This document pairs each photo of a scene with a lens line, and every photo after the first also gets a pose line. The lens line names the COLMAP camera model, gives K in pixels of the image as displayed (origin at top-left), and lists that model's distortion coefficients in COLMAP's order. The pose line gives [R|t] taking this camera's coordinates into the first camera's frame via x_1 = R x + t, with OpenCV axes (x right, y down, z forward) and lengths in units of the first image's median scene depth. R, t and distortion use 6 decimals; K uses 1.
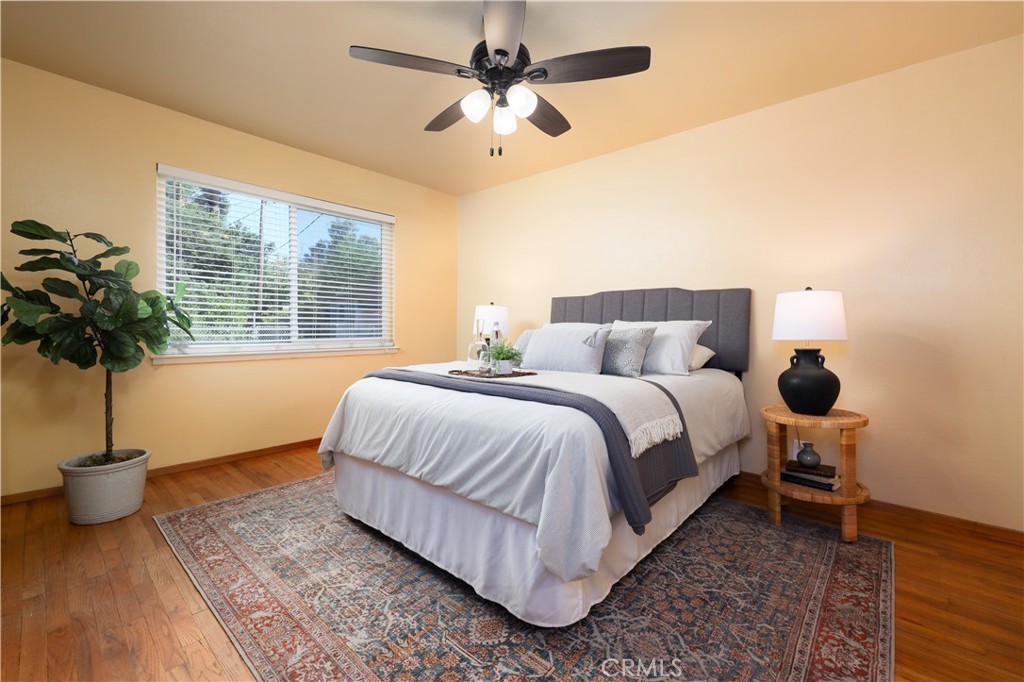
lens RADIAL K [[436.7, 0, 510.5], [0, 436.7, 334.3], [0, 0, 1]] dist [0.003121, 0.000160]
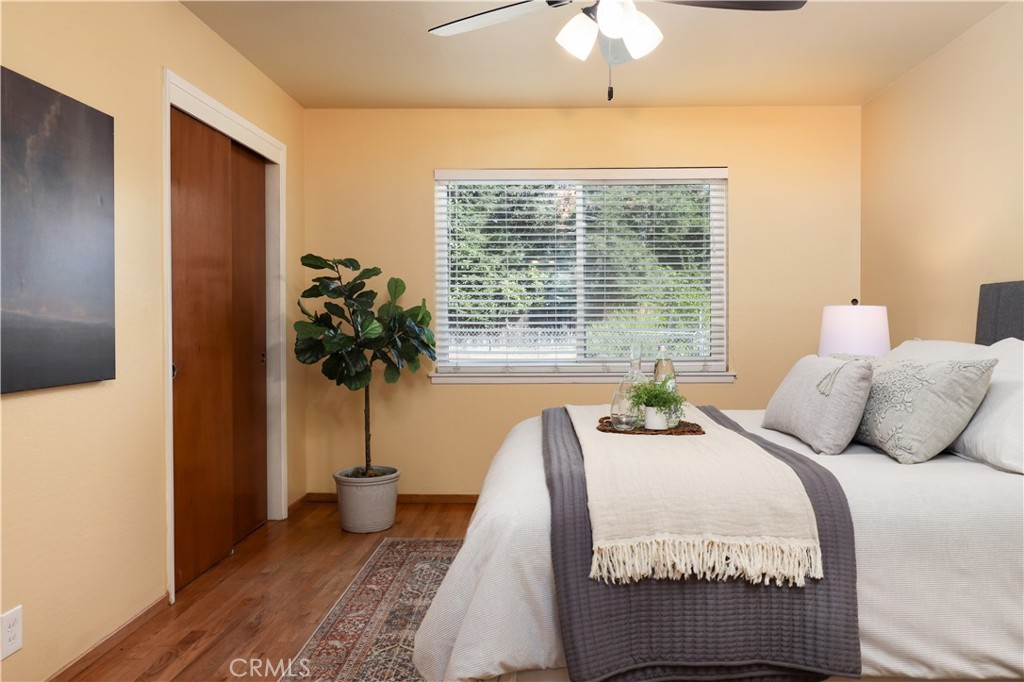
lens RADIAL K [[722.4, 0, 513.2], [0, 722.4, 340.5], [0, 0, 1]] dist [-0.000893, 0.000867]
pose [[0.654583, 0.007116, -0.755957, 0.624753], [-0.007339, 0.999968, 0.003059, -0.039453], [0.755955, 0.003546, 0.654614, 0.150457]]
